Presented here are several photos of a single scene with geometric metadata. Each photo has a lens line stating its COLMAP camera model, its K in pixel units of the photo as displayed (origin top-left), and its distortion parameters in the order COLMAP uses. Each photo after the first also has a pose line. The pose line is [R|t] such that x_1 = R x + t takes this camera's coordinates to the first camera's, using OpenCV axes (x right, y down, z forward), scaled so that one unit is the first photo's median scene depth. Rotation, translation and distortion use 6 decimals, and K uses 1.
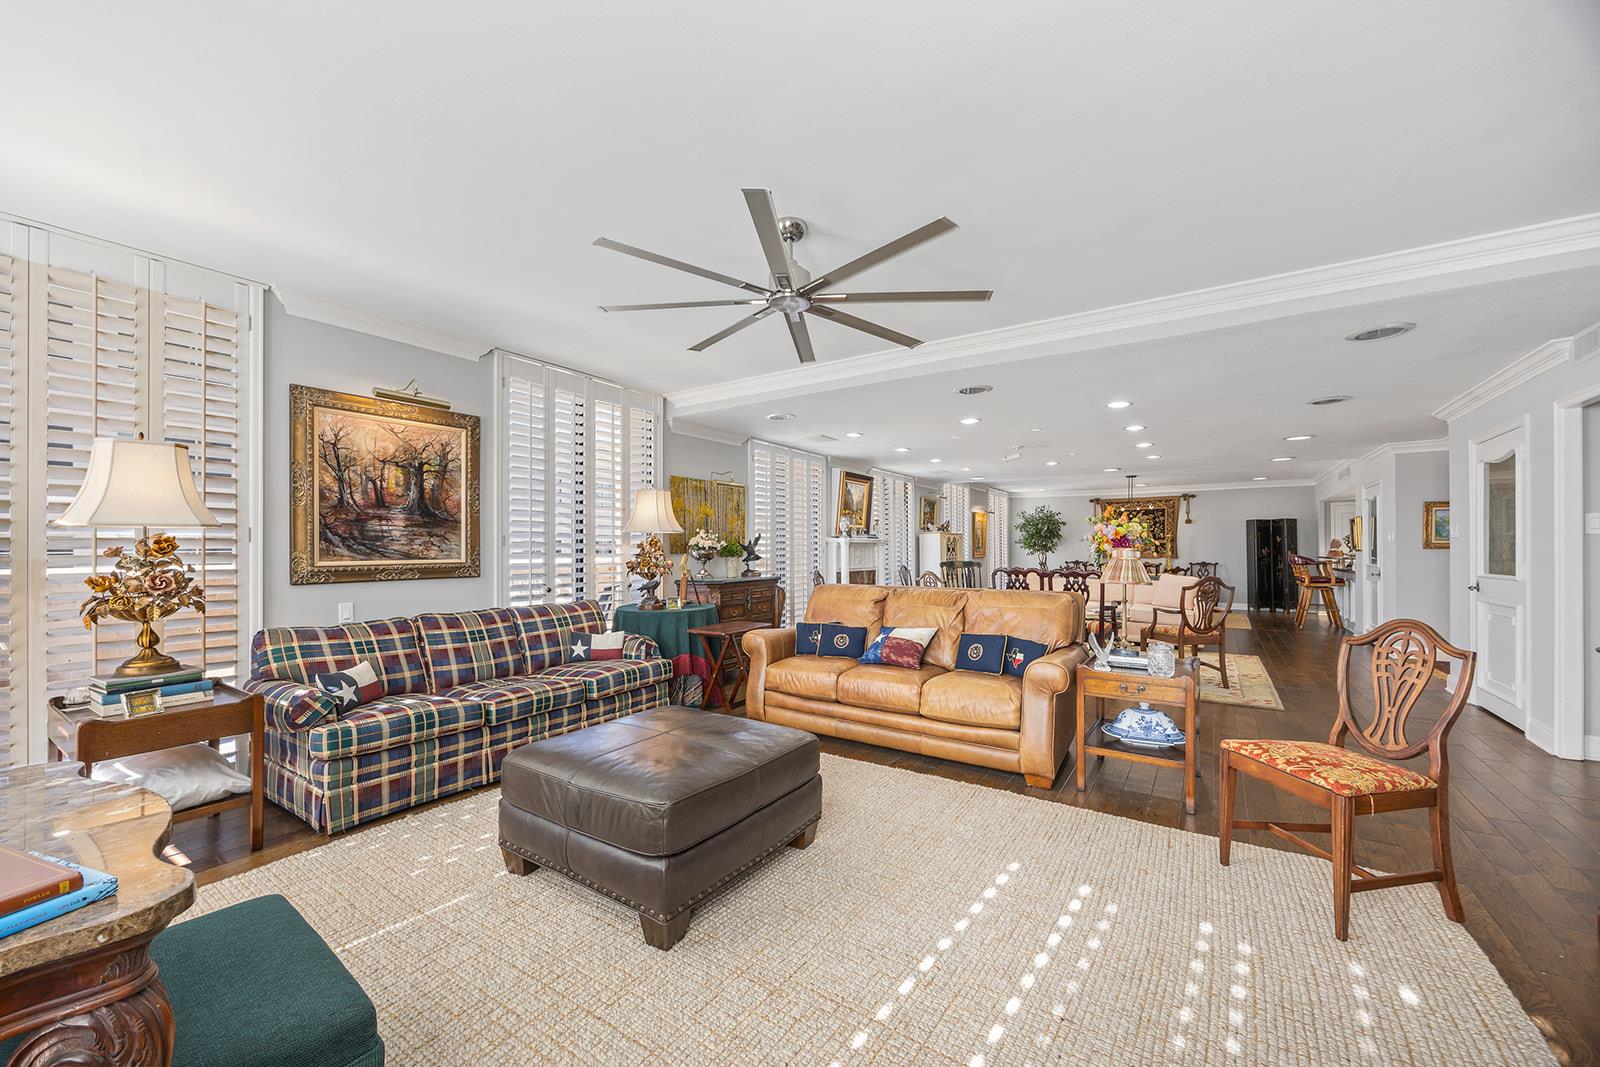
lens RADIAL K [[613.8, 0, 803.3], [0, 613.8, 542.9], [0, 0, 1]] dist [-0.003290, -0.000183]
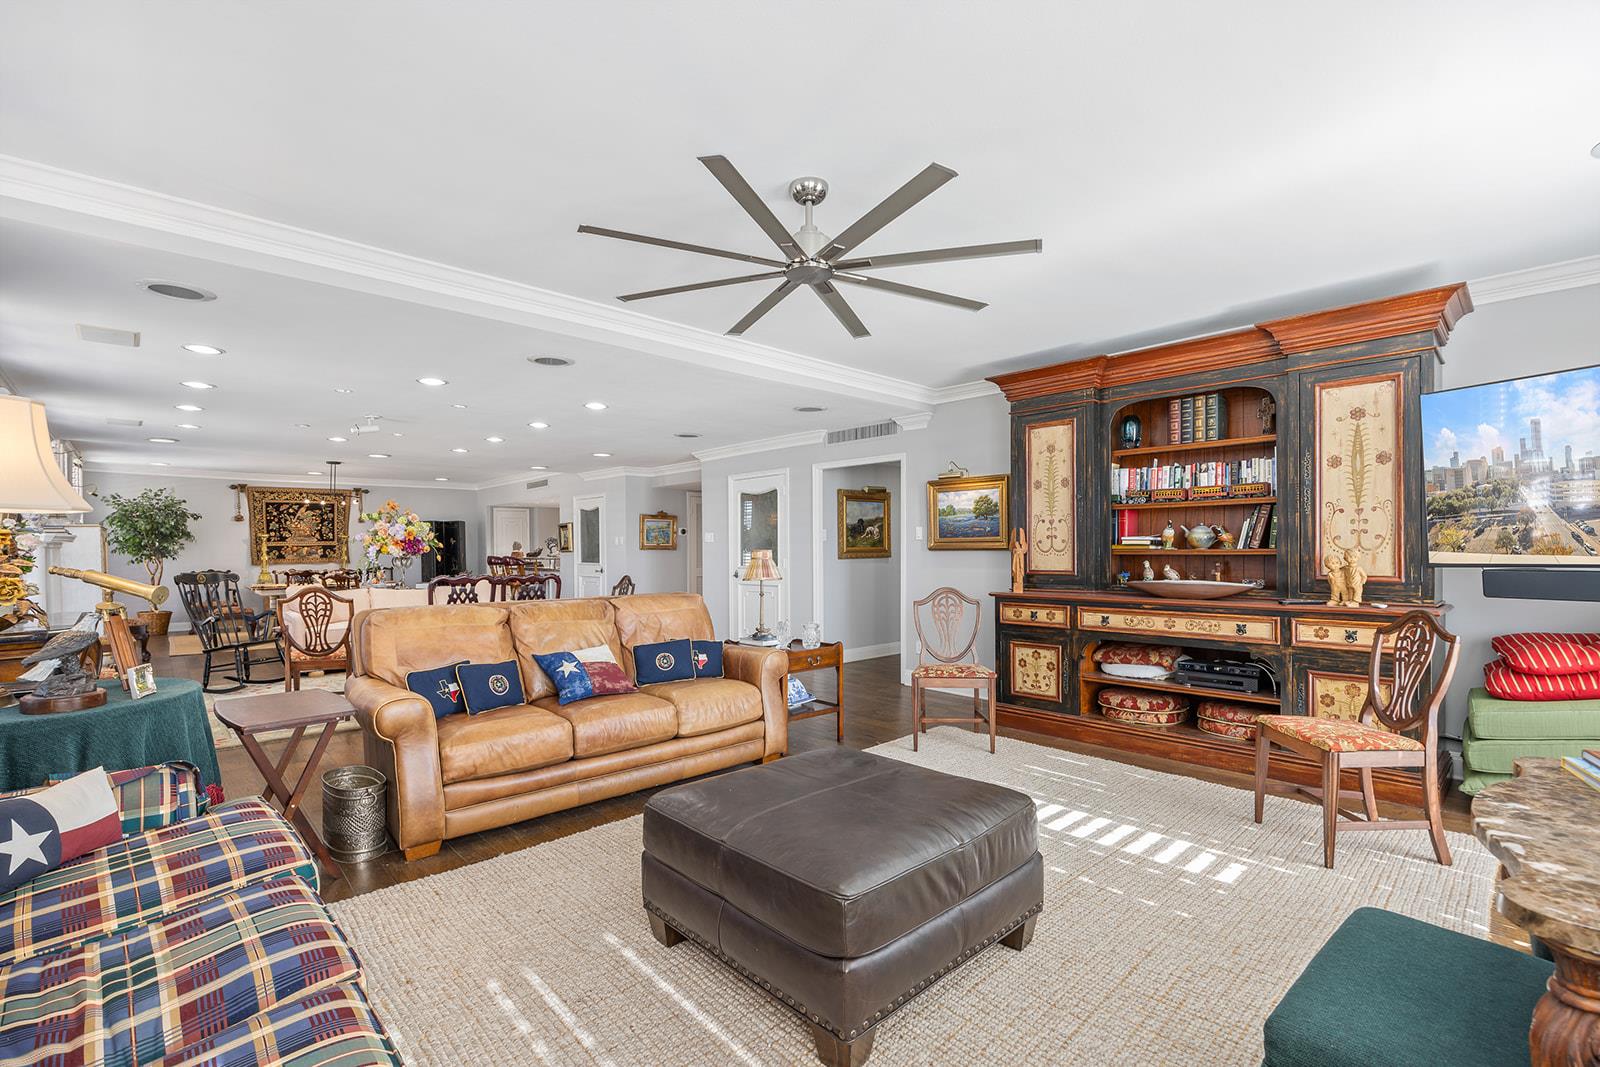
lens RADIAL K [[735.1, 0, 806.1], [0, 735.1, 537.9], [0, 0, 1]] dist [-0.036167, -0.000350]
pose [[0.231476, 0.011968, 0.972767, -0.674927], [-0.001414, 0.999927, -0.011966, 0.003344], [-0.972840, 0.001395, 0.231476, 0.481842]]
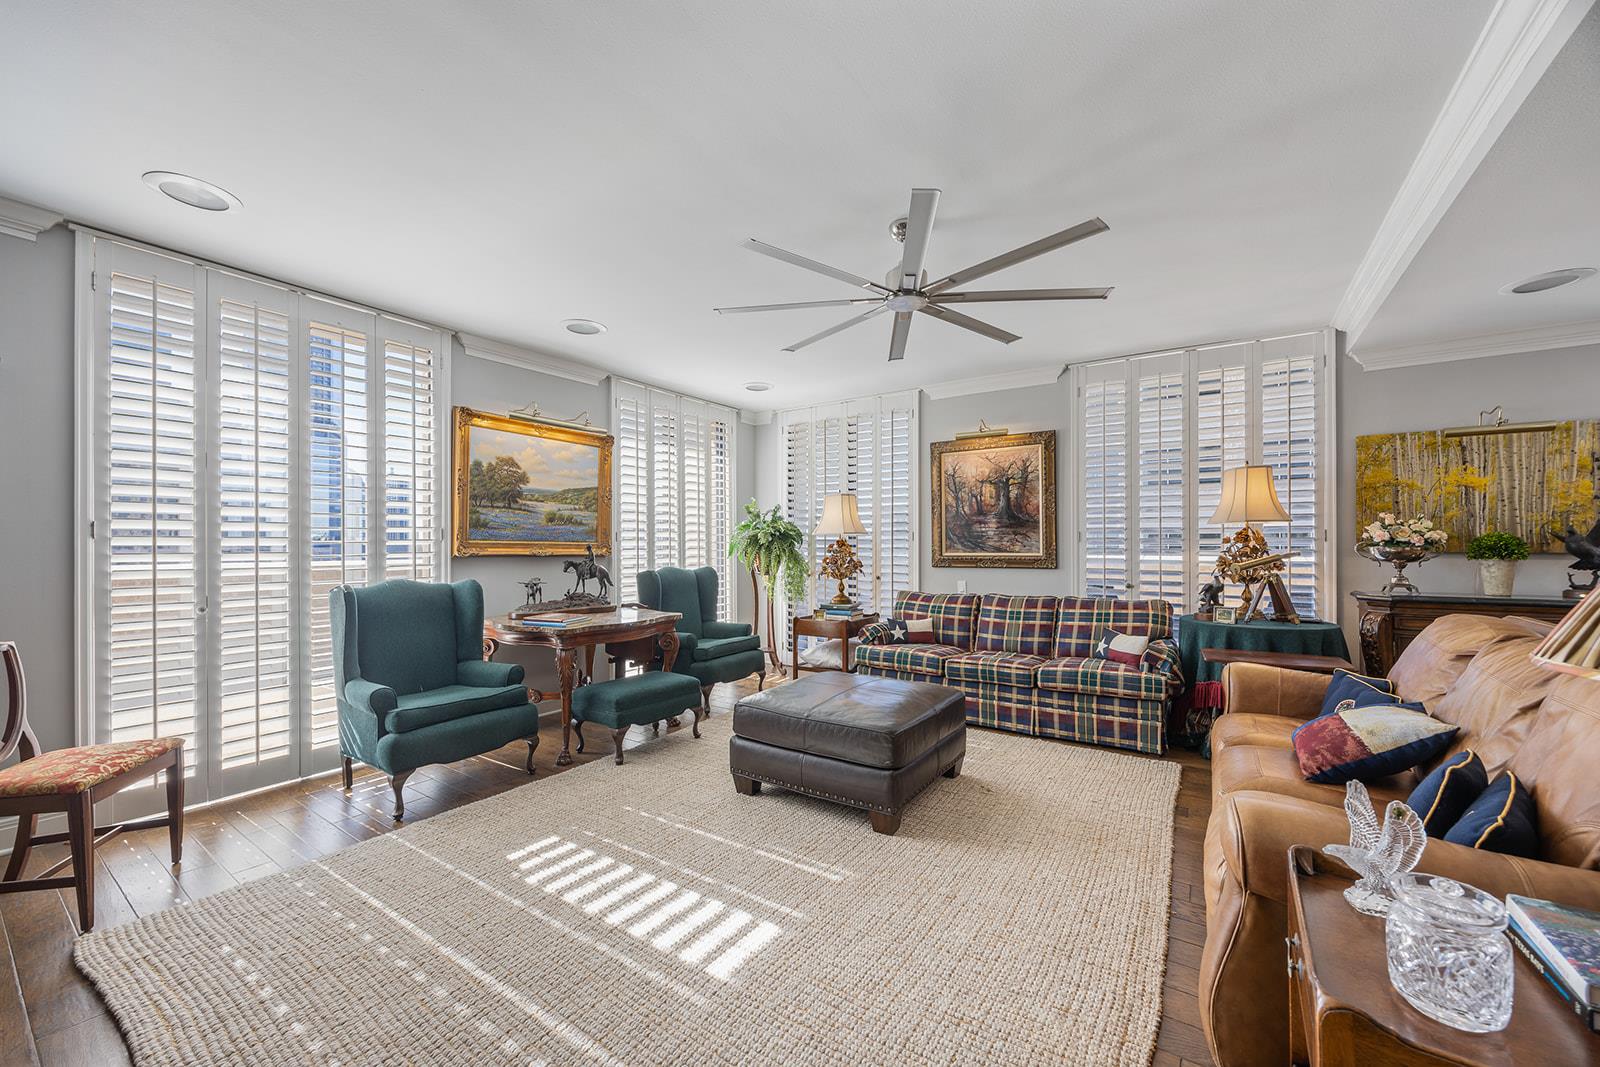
lens RADIAL K [[613.8, 0, 801.6], [0, 613.8, 541.2], [0, 0, 1]] dist [-0.003290, -0.000183]
pose [[-0.001656, -0.002772, -0.999995, 0.647558], [0.011082, 0.999935, -0.002790, 0.001557], [0.999937, -0.011086, -0.001626, 0.537289]]
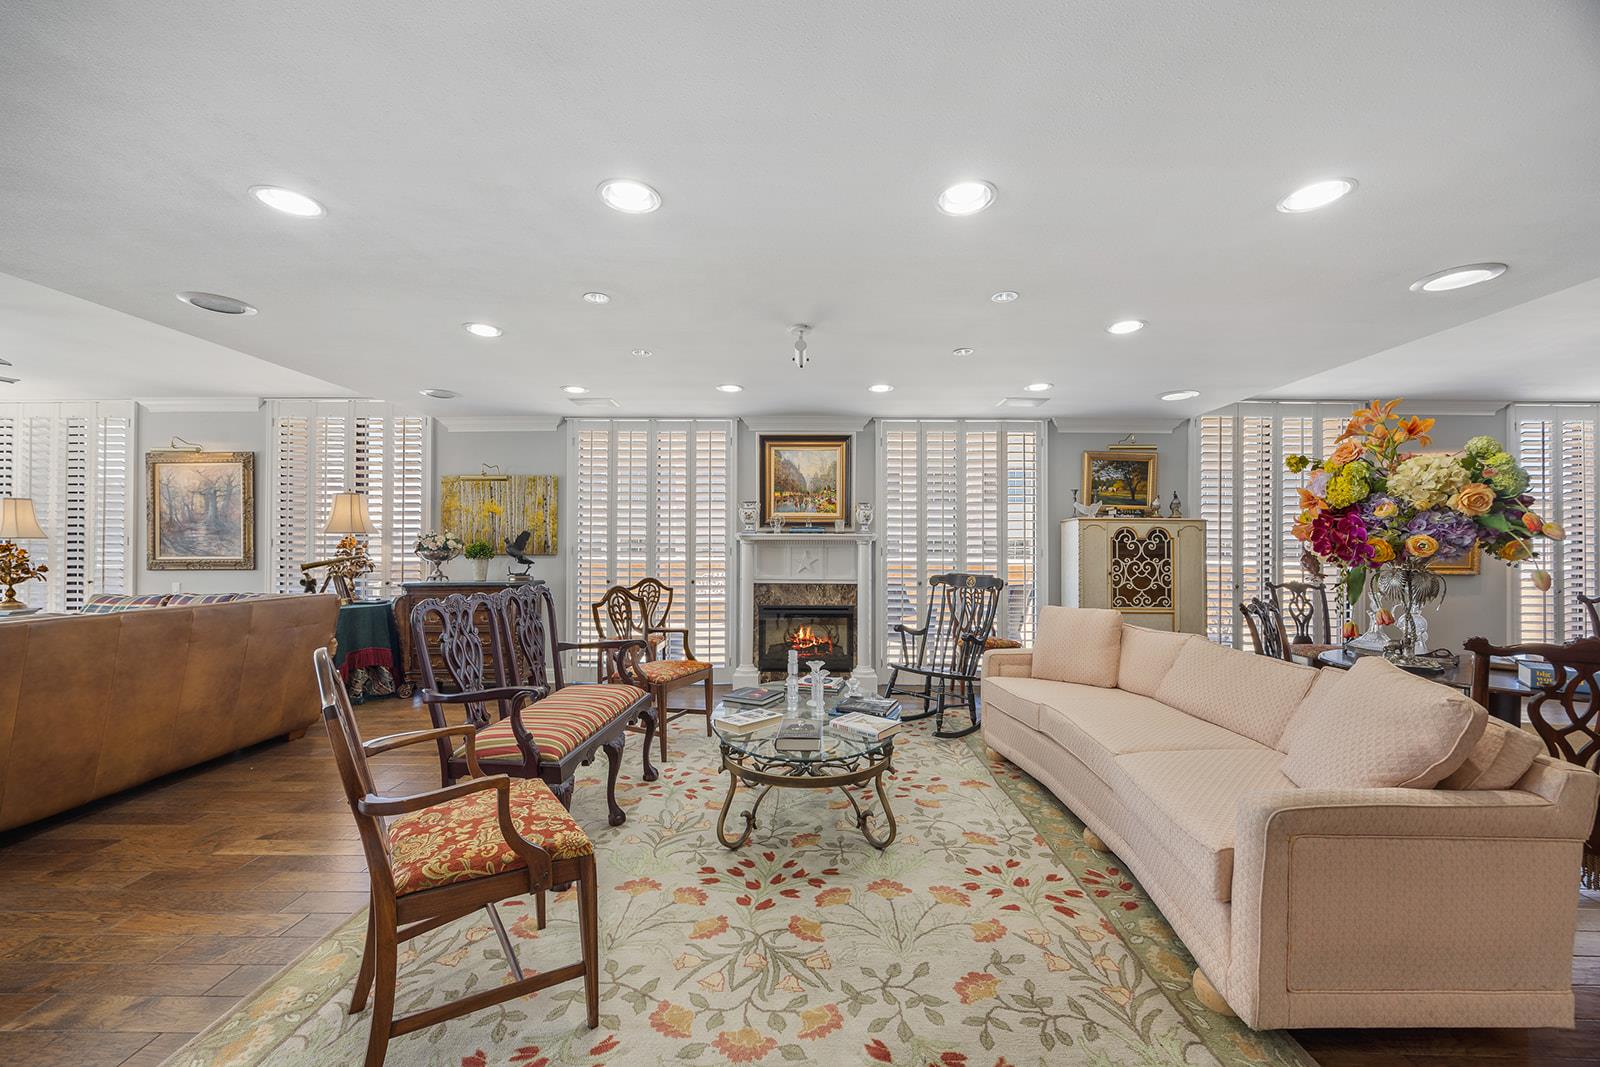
lens RADIAL K [[613.8, 0, 788.4], [0, 613.8, 544.4], [0, 0, 1]] dist [-0.003290, -0.000183]
pose [[0.537400, -0.002126, -0.843325, 1.288644], [0.007795, 0.999967, 0.002446, 0.005225], [0.843291, -0.007888, 0.537399, 1.305790]]
